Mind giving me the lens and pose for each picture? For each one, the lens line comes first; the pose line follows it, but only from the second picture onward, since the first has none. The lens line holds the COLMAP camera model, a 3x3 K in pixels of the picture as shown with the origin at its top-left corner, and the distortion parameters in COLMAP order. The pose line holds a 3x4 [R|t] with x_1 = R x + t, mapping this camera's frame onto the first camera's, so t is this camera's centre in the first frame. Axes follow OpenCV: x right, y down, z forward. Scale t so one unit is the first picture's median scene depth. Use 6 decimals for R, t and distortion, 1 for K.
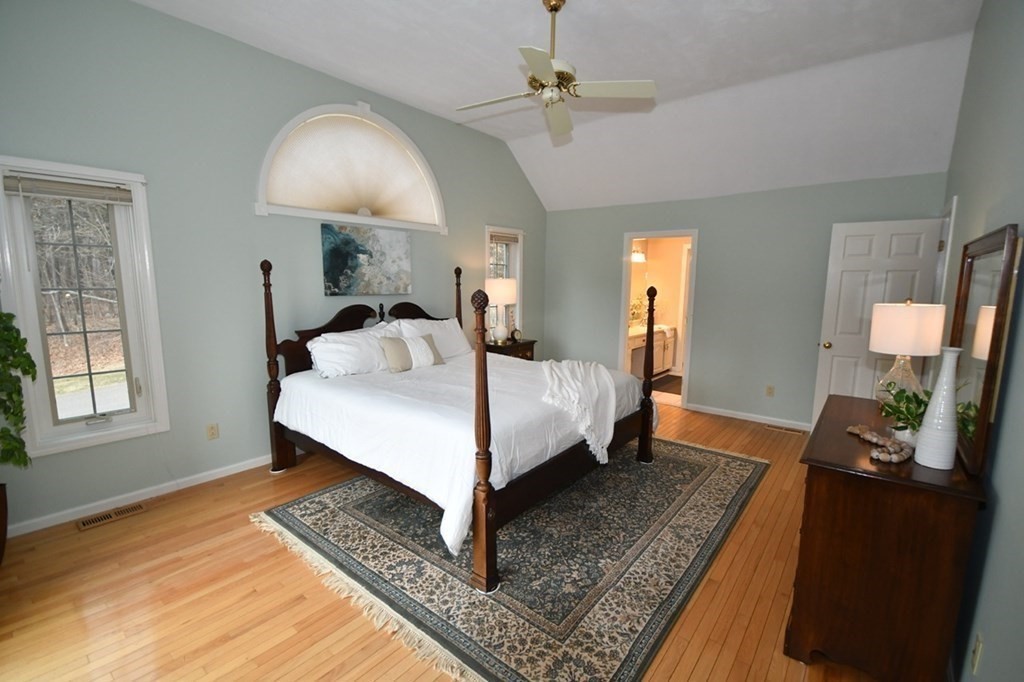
lens RADIAL K [[454.3, 0, 516.7], [0, 454.3, 346.4], [0, 0, 1]] dist [0.002045, 0.000491]
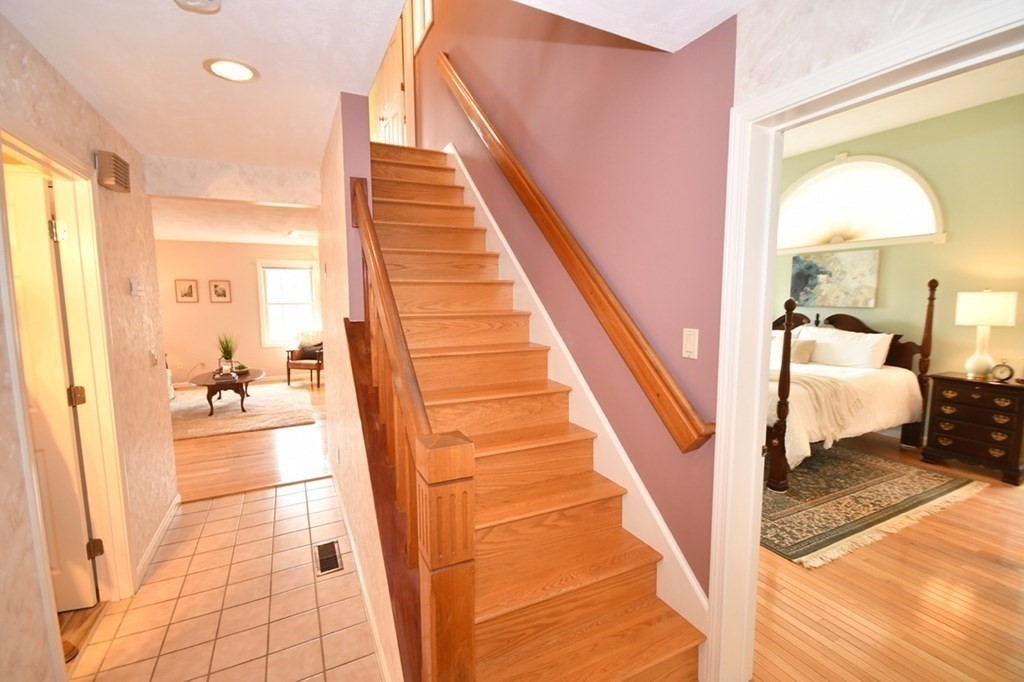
lens RADIAL K [[454.3, 0, 513.1], [0, 454.3, 340.8], [0, 0, 1]] dist [0.002045, 0.000491]
pose [[-0.411970, 0.085512, -0.907176, 1.219642], [-0.129647, 0.979957, 0.151248, -0.103700], [0.901927, 0.179922, -0.392626, 0.767554]]
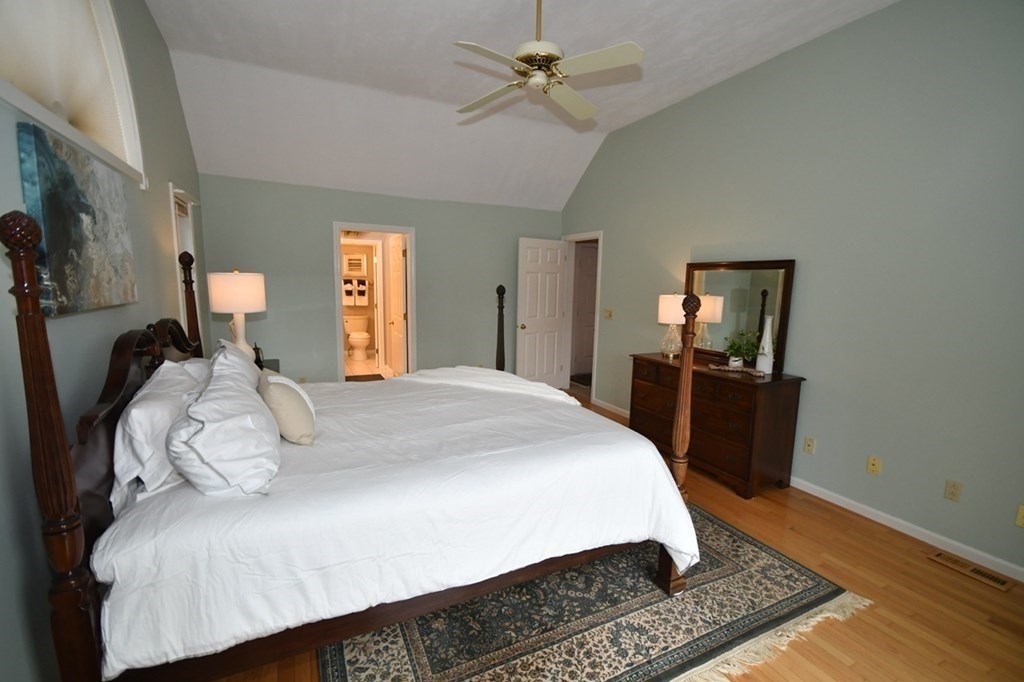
lens RADIAL K [[454.3, 0, 515.4], [0, 454.3, 337.6], [0, 0, 1]] dist [0.002045, 0.000491]
pose [[0.416035, -0.113401, 0.902250, -0.584206], [0.113888, 0.990879, 0.072026, -0.073107], [-0.902189, 0.072790, 0.425156, 0.467452]]
